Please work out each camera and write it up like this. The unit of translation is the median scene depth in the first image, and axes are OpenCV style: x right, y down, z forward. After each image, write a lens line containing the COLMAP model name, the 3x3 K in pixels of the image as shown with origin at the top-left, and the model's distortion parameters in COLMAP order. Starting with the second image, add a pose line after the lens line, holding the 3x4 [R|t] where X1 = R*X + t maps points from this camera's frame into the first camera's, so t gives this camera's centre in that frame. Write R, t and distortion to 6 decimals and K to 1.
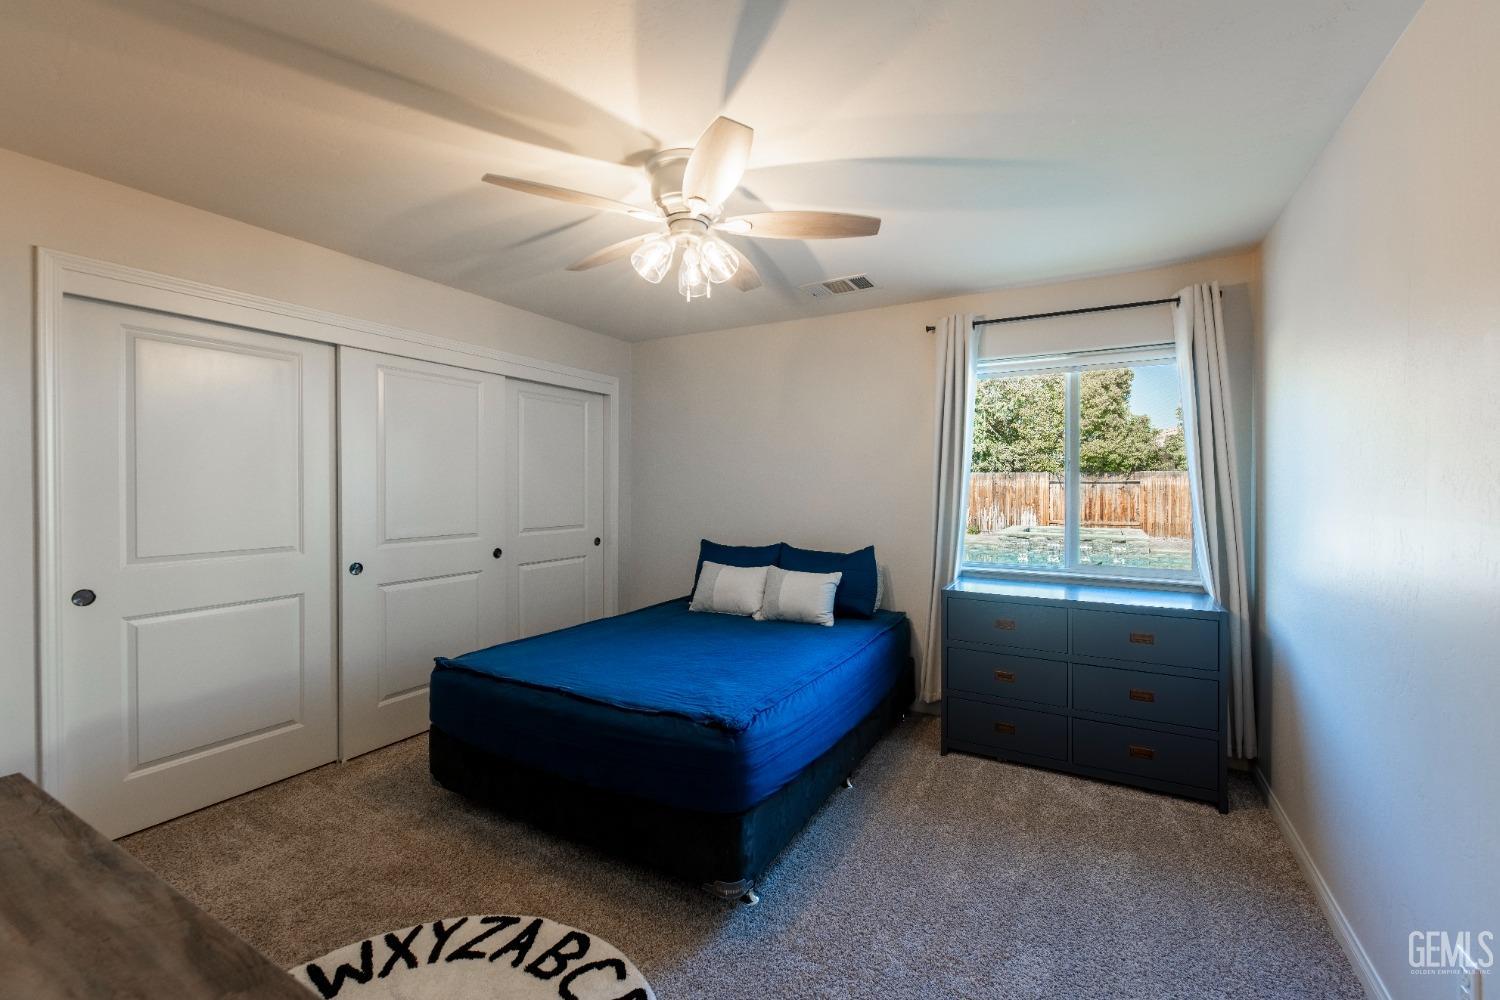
lens RADIAL K [[619.8, 0, 761.8], [0, 619.8, 481.2], [0, 0, 1]] dist [0.008512, -0.002251]
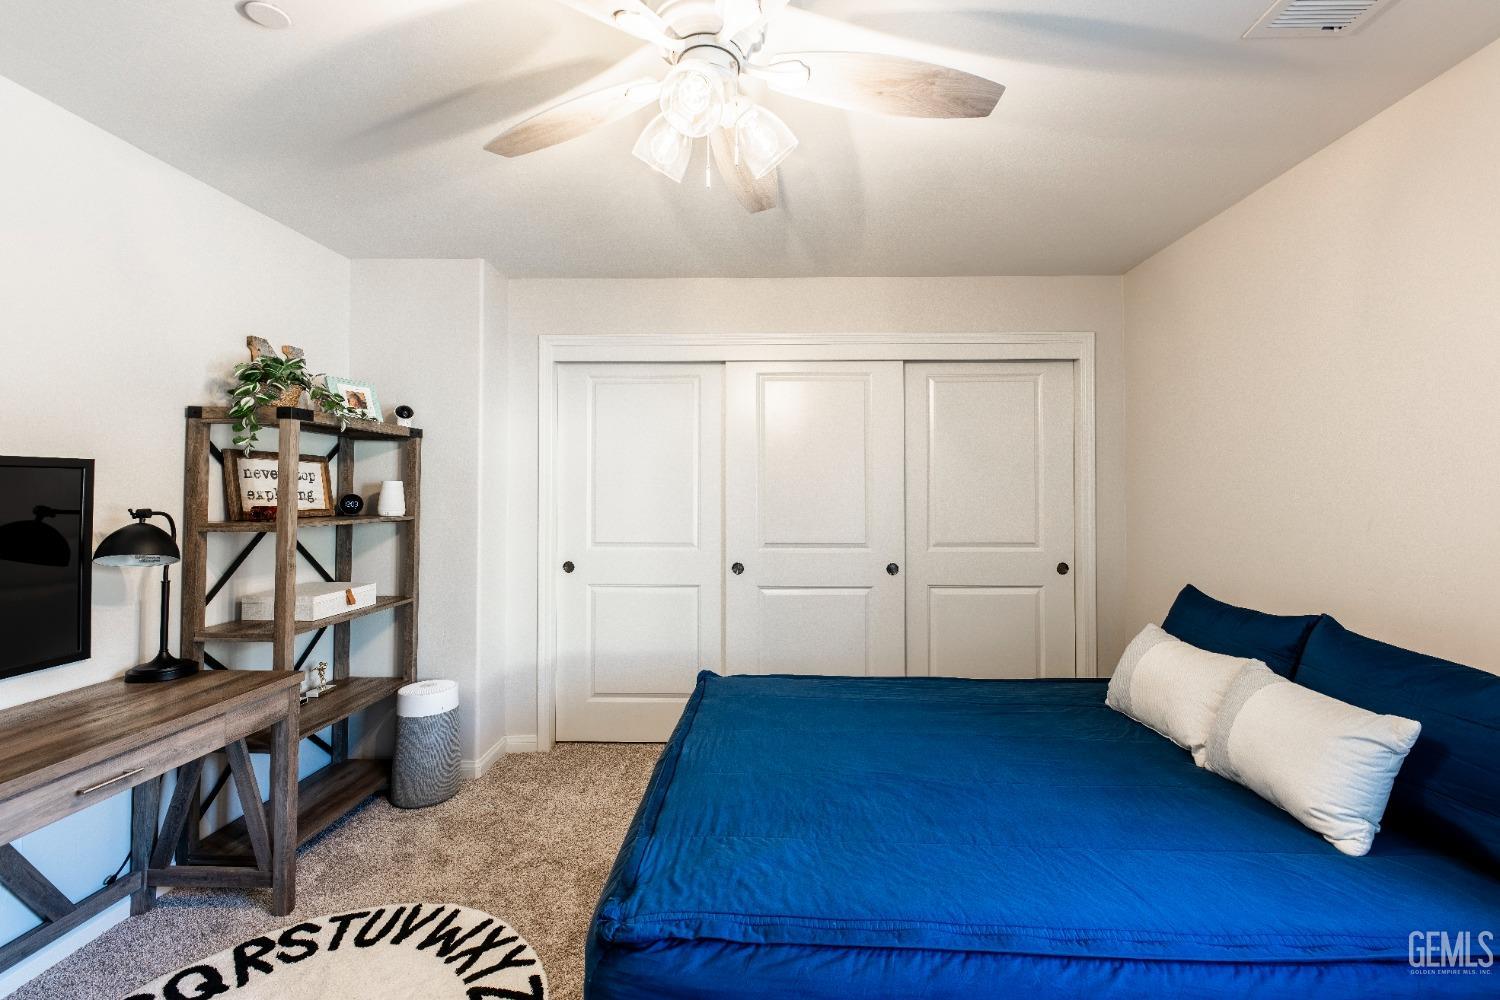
lens RADIAL K [[619.8, 0, 767.5], [0, 619.8, 483.3], [0, 0, 1]] dist [0.008512, -0.002251]
pose [[0.459521, -0.015069, -0.888039, 0.287751], [0.006168, 0.999886, -0.013776, 0.009623], [0.888145, 0.000853, 0.459562, 0.507003]]
